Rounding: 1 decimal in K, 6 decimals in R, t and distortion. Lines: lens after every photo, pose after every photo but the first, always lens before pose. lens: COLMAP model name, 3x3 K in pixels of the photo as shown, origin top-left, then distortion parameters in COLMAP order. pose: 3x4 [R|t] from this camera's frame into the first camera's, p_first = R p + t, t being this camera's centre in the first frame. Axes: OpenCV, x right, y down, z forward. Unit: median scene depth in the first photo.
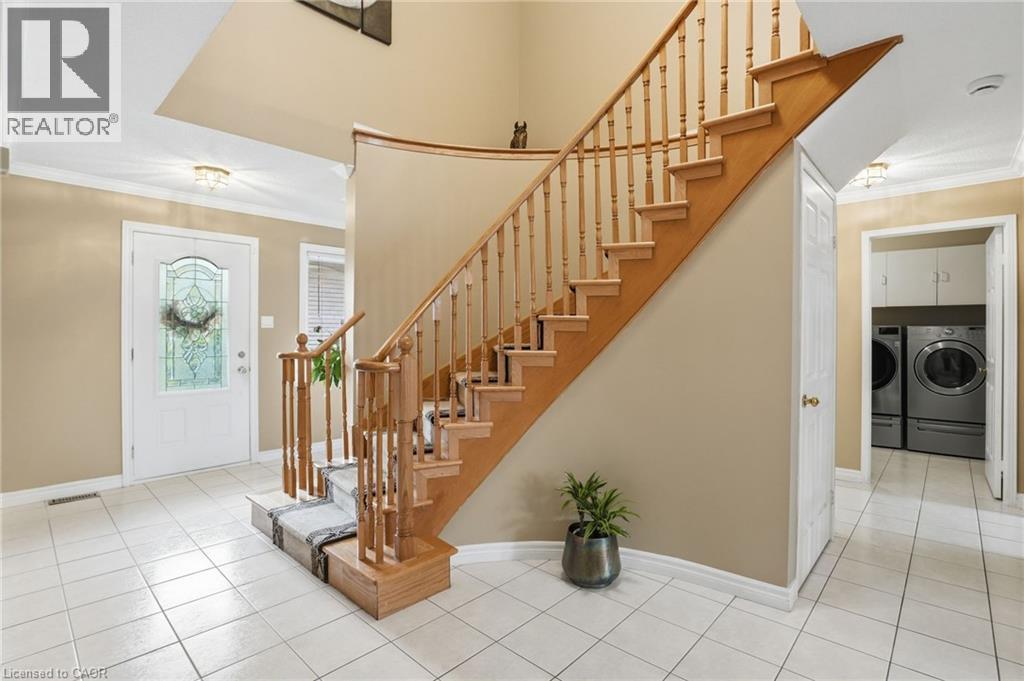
lens RADIAL K [[485.8, 0, 512.0], [0, 485.8, 340.5], [0, 0, 1]] dist [-0.002398, -0.000271]
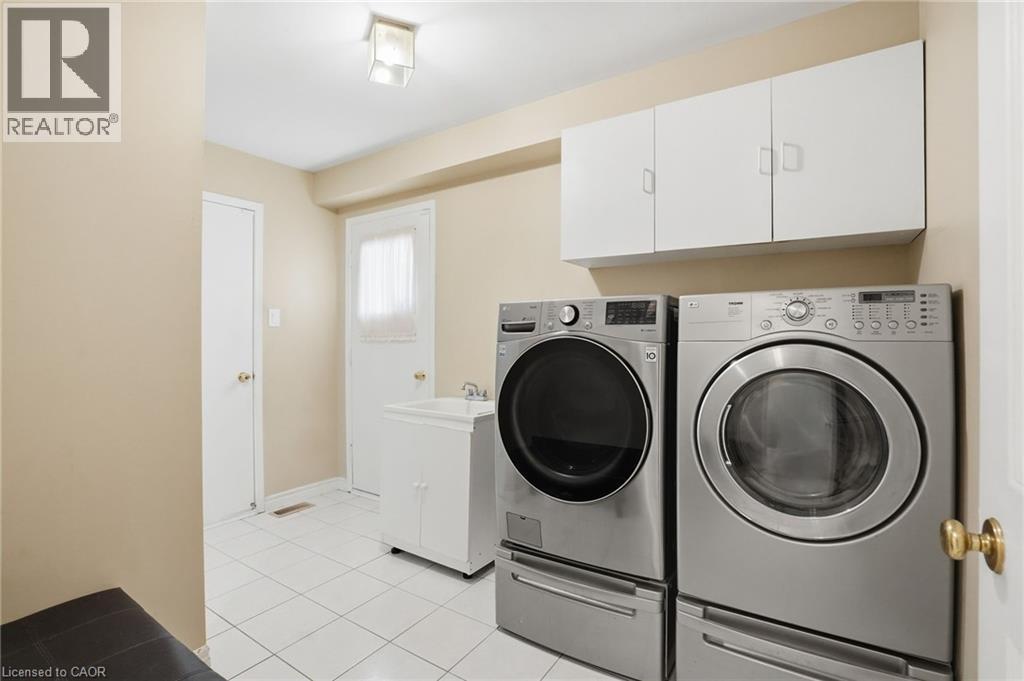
lens RADIAL K [[485.8, 0, 512.0], [0, 485.8, 340.5], [0, 0, 1]] dist [-0.002398, -0.000271]
pose [[0.984635, 0.000963, 0.174624, 0.656909], [-0.001334, 0.999997, 0.002011, -0.001154], [-0.174621, -0.002213, 0.984633, 0.715812]]
